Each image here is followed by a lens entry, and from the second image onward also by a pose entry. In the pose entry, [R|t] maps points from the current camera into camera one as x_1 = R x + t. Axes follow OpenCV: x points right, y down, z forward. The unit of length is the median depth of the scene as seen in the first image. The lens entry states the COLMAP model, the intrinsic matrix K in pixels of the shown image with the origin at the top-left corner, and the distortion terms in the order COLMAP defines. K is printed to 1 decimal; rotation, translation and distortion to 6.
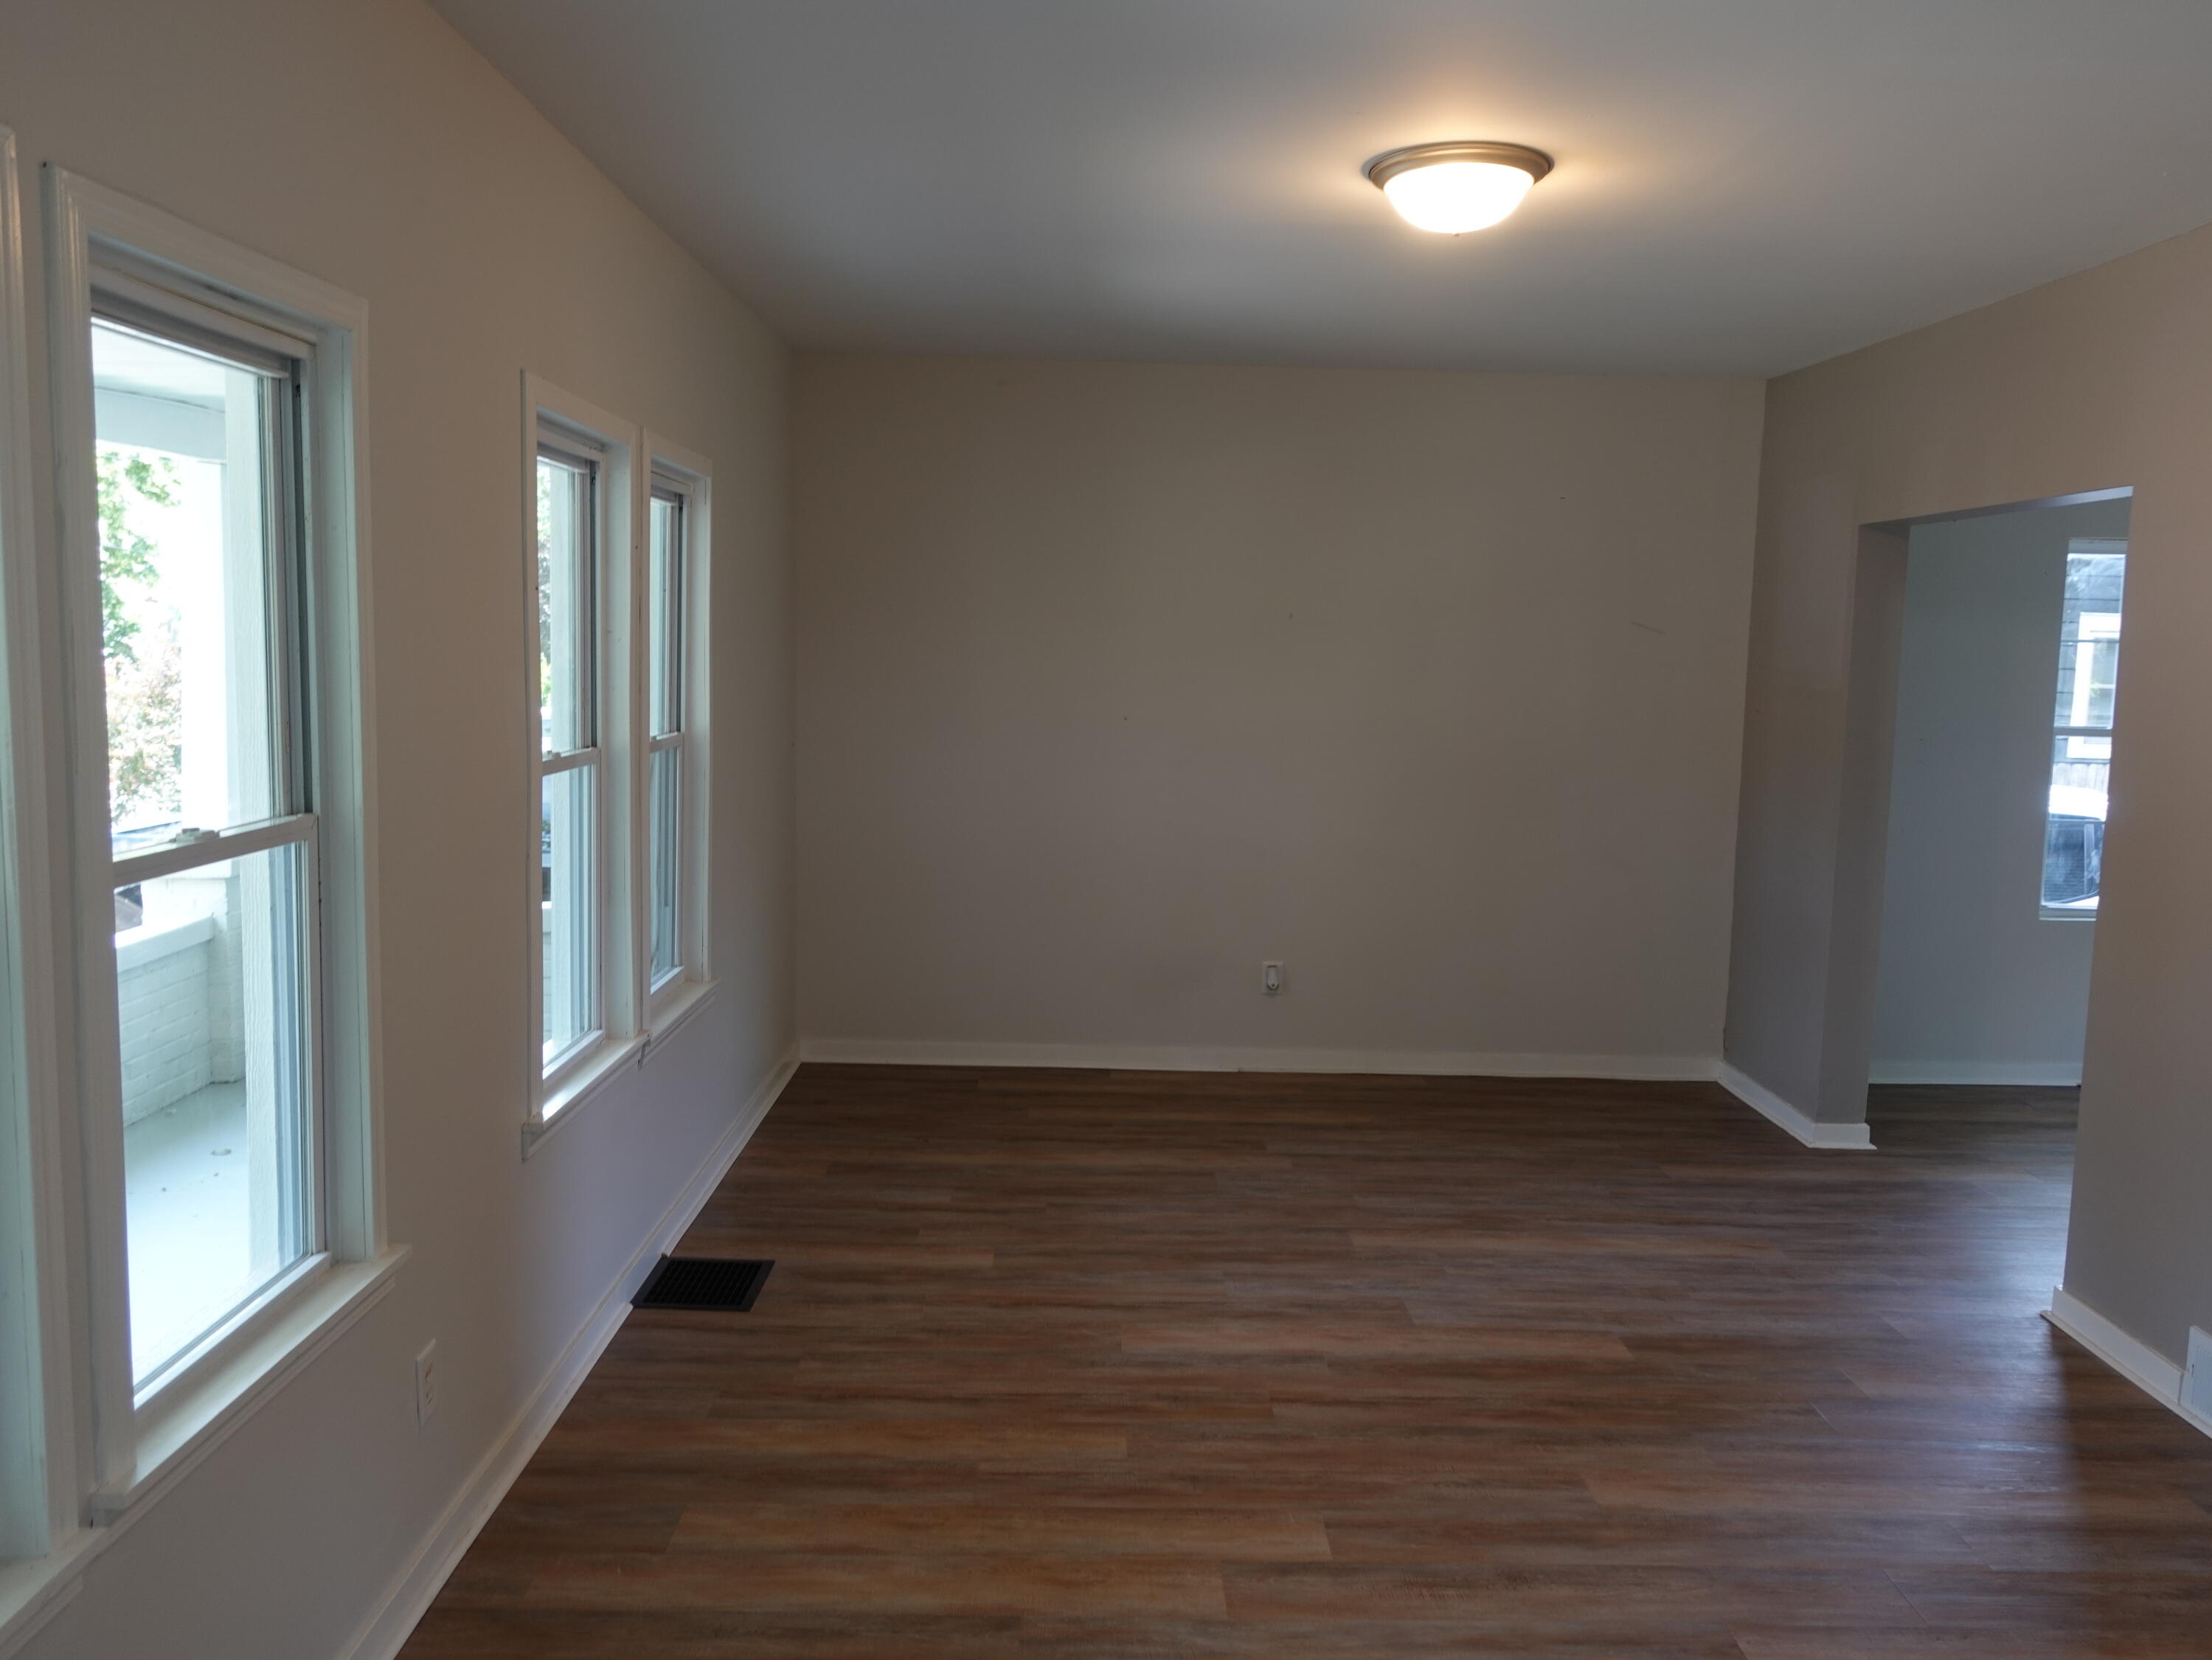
lens RADIAL K [[1717.6, 0, 1106.0], [0, 1717.6, 830.0], [0, 0, 1]] dist [-0.014939, 0.013273]
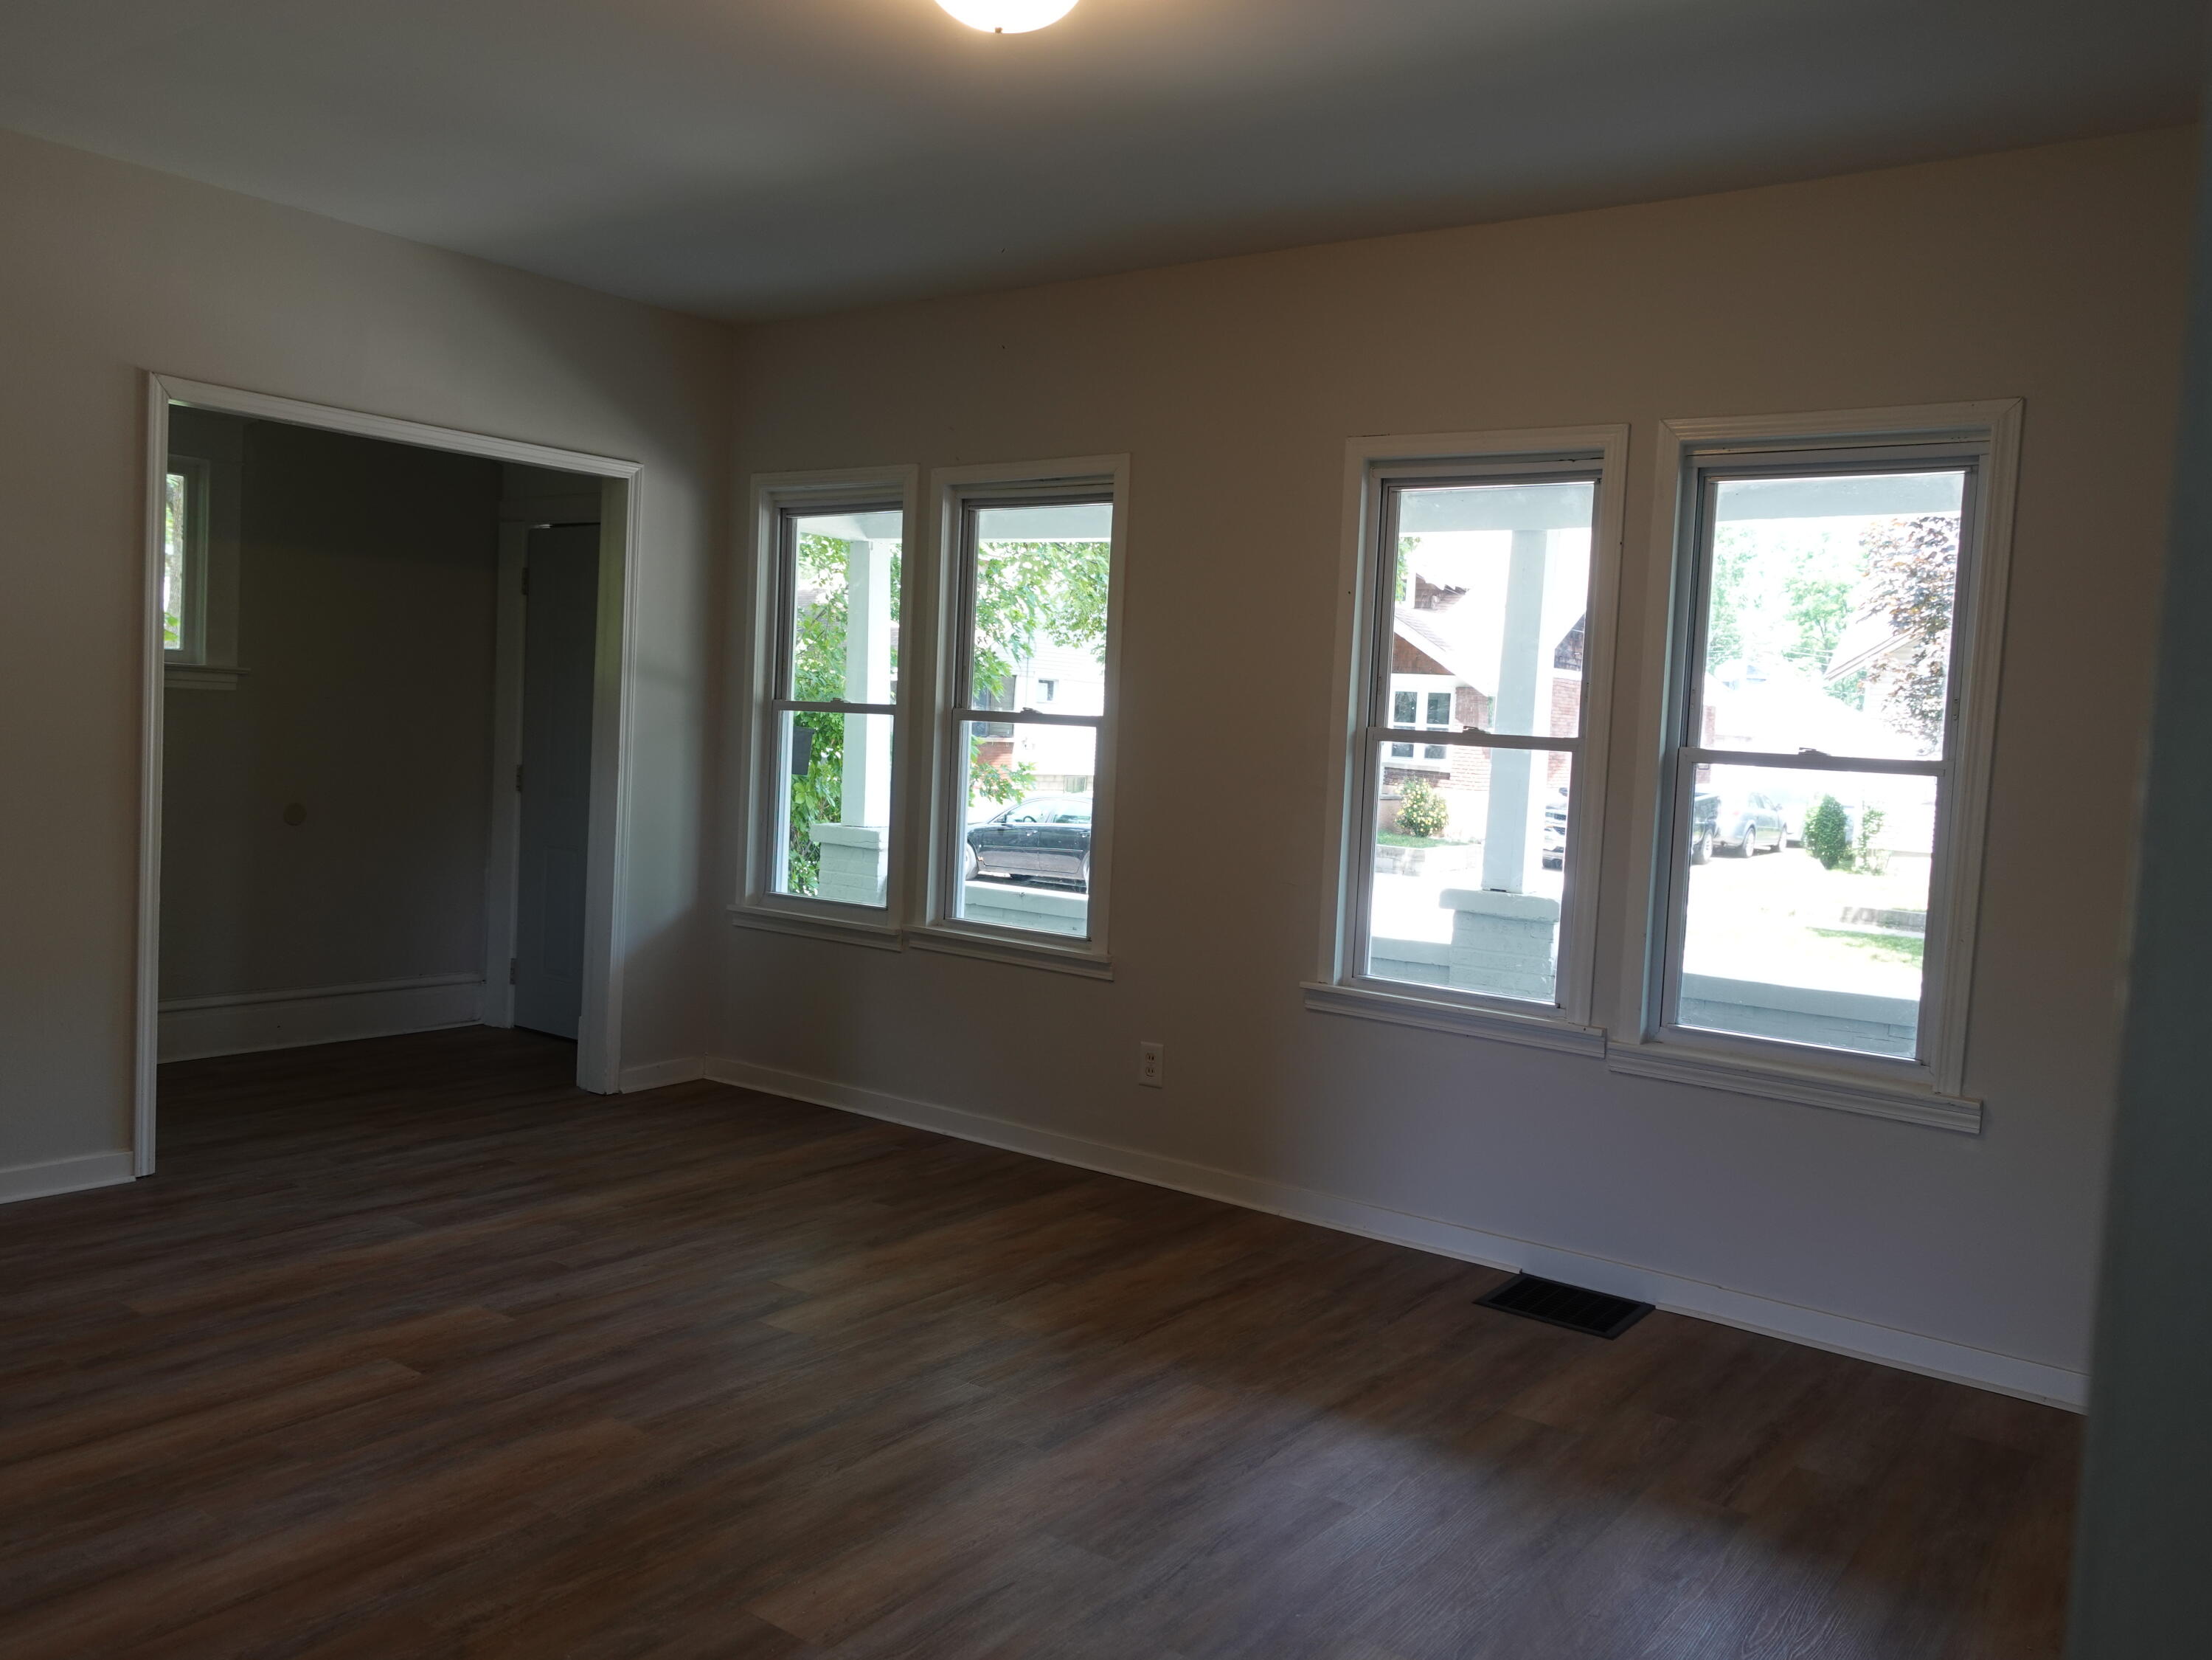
lens RADIAL K [[1717.6, 0, 1106.0], [0, 1717.6, 830.0], [0, 0, 1]] dist [-0.014939, 0.013273]
pose [[-0.594331, -0.005796, -0.804200, 0.700582], [-0.156592, 0.981669, 0.108651, -0.058112], [0.788828, 0.190506, -0.584344, 1.344677]]
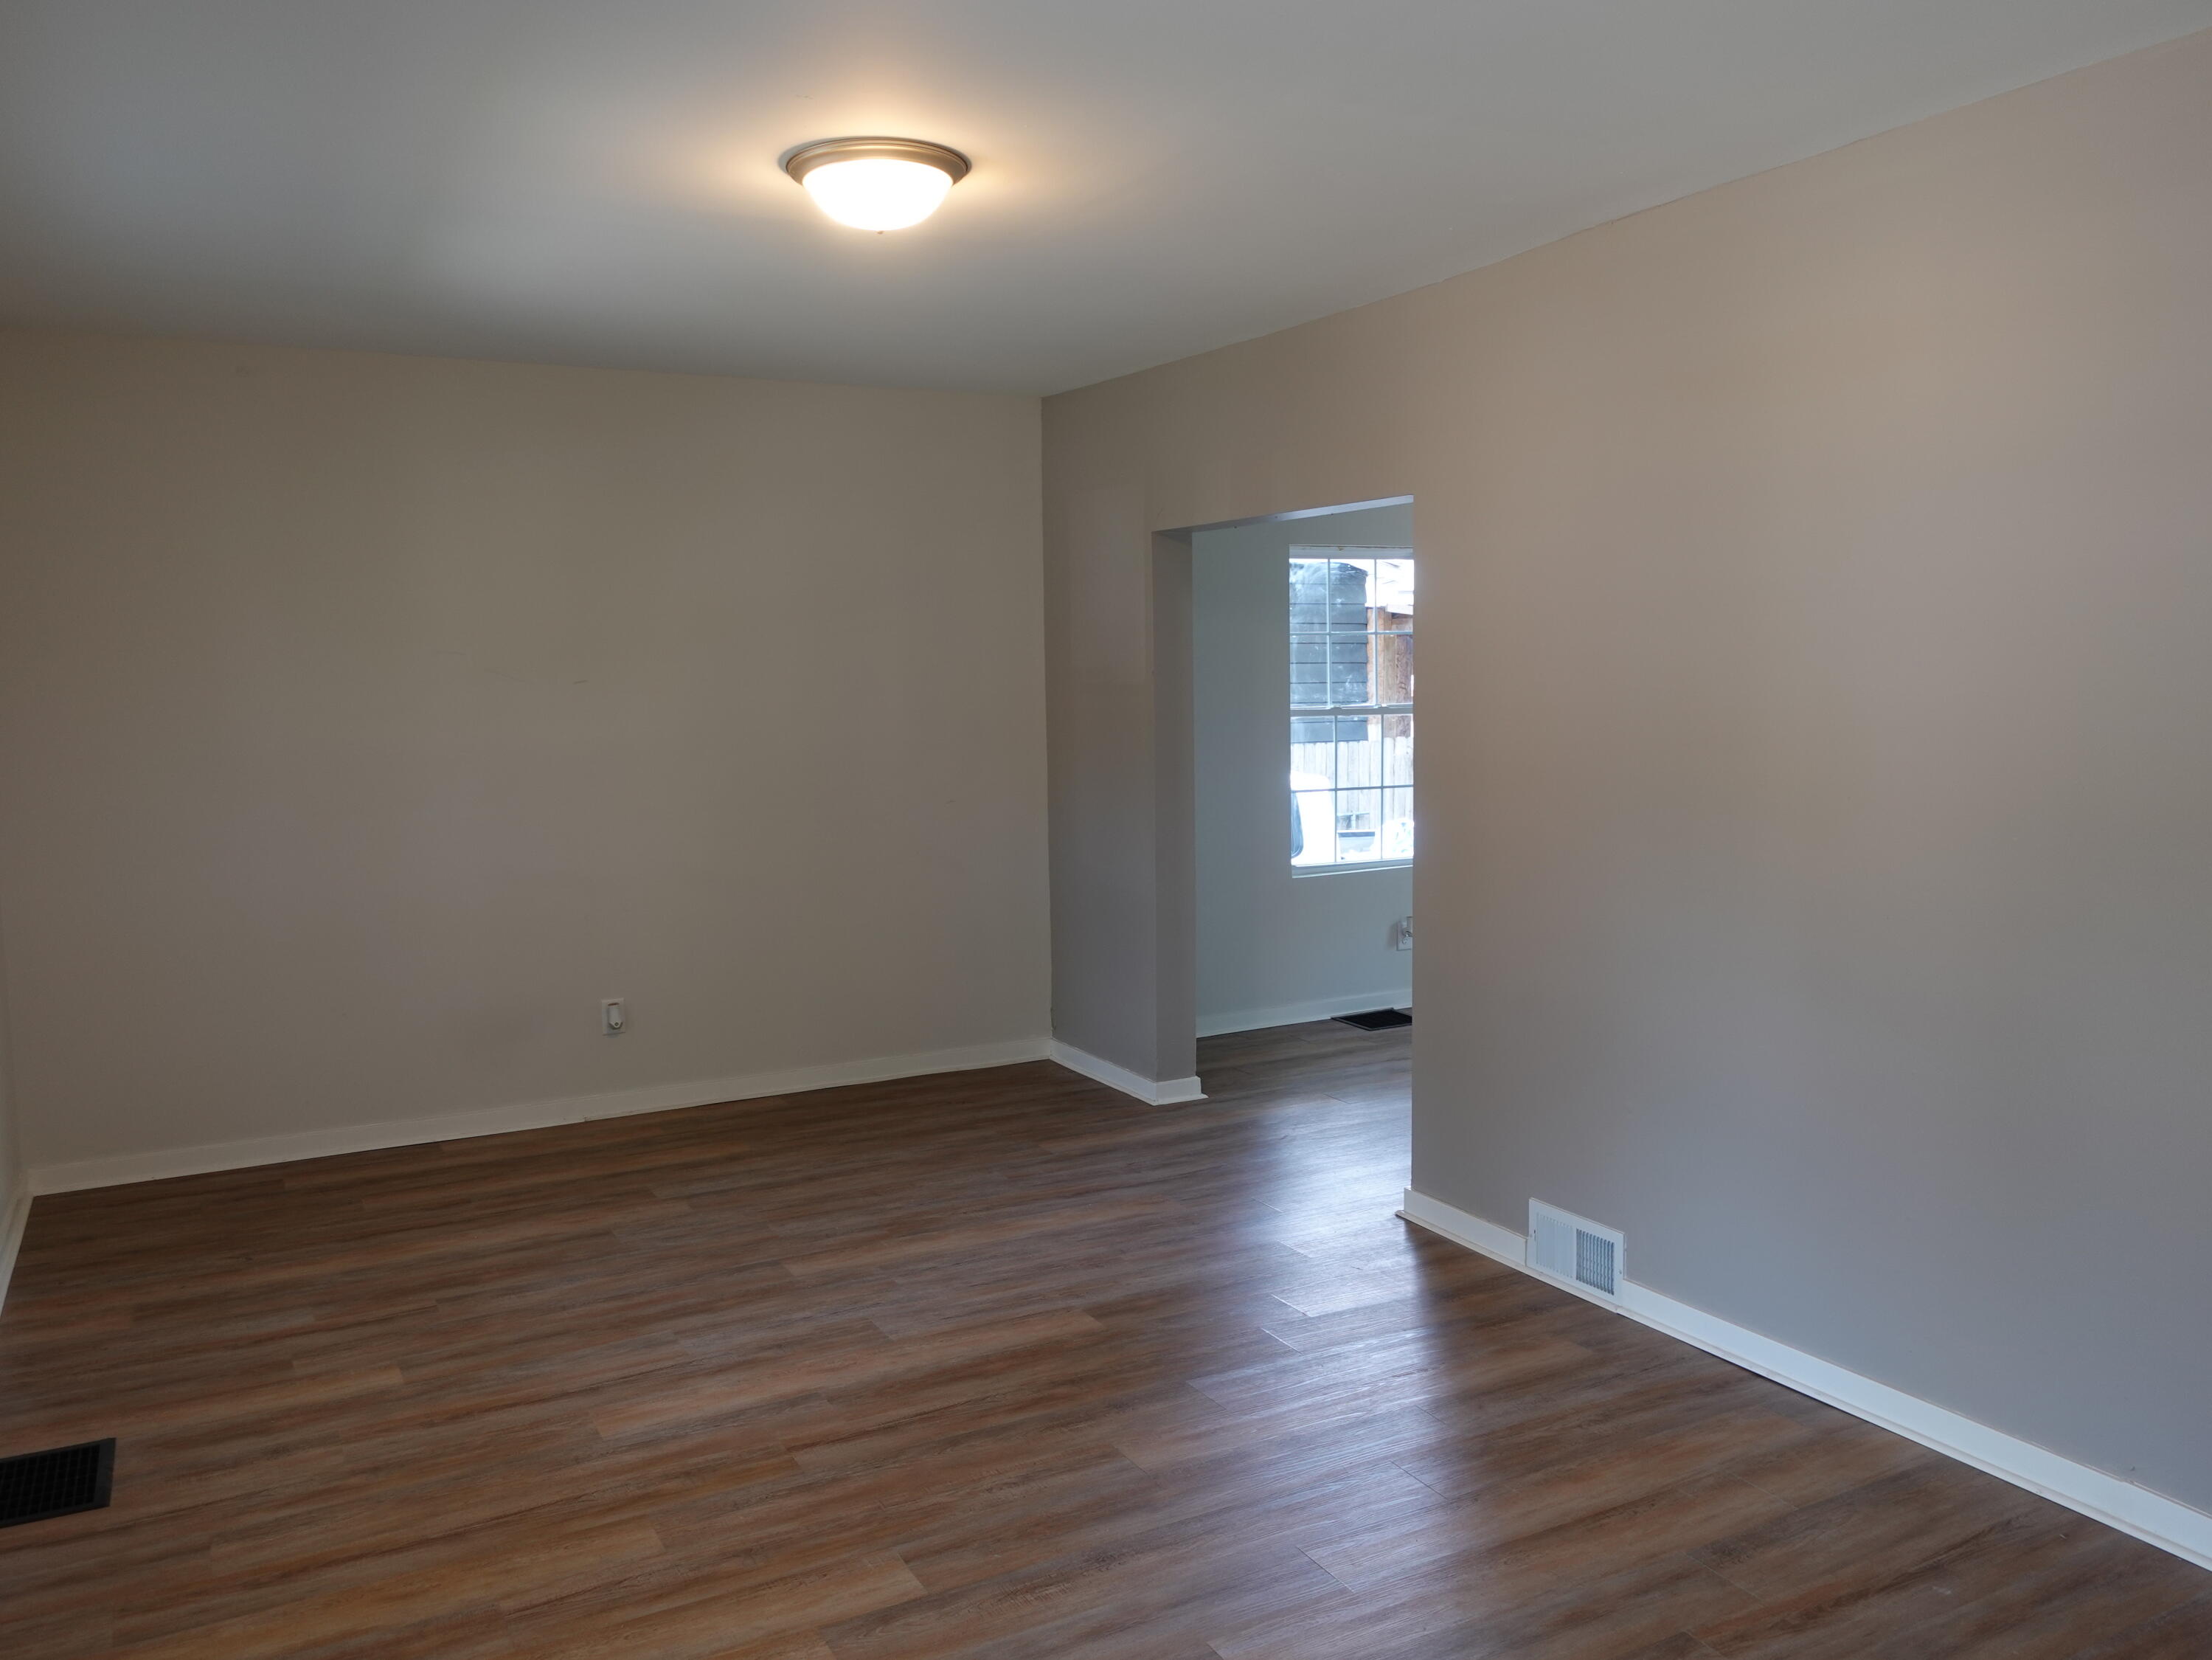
lens RADIAL K [[1716.4, 0, 1106.0], [0, 1716.4, 830.0], [0, 0, 1]] dist [0.007250, -0.003844]
pose [[0.884161, -0.080889, 0.460126, -0.139094], [0.086508, 0.996211, 0.008901, -0.001028], [-0.459103, 0.031935, 0.887809, 0.060439]]
